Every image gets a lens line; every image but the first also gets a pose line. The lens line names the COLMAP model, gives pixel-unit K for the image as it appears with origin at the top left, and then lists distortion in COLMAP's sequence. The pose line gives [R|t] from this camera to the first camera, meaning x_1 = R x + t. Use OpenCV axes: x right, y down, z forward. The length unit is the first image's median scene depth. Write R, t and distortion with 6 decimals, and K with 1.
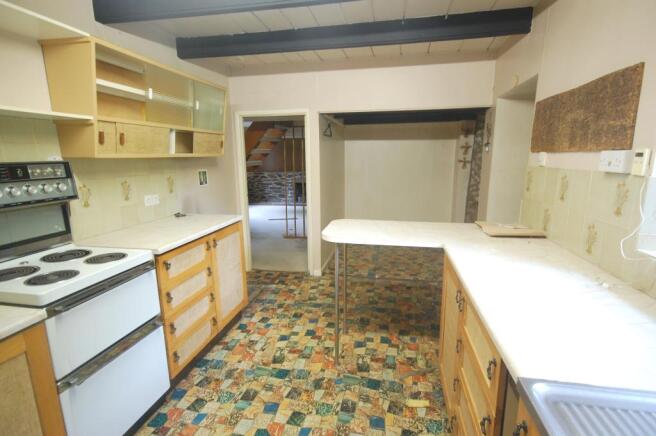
lens RADIAL K [[330.1, 0, 329.0], [0, 330.1, 218.8], [0, 0, 1]] dist [-0.000425, -0.000025]
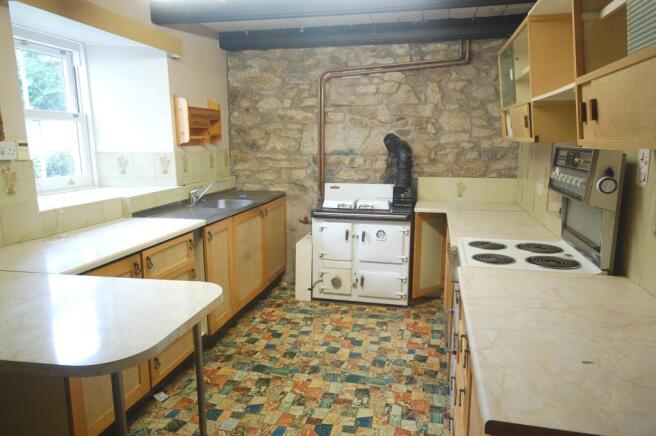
lens RADIAL K [[450.4, 0, 328.0], [0, 450.4, 219.6], [0, 0, 1]] dist [0.001241, 0.000233]
pose [[-0.999512, 0.003355, 0.031042, -0.112431], [0.014507, 0.930280, 0.366564, -0.407271], [-0.027648, 0.366836, -0.929875, 2.023022]]
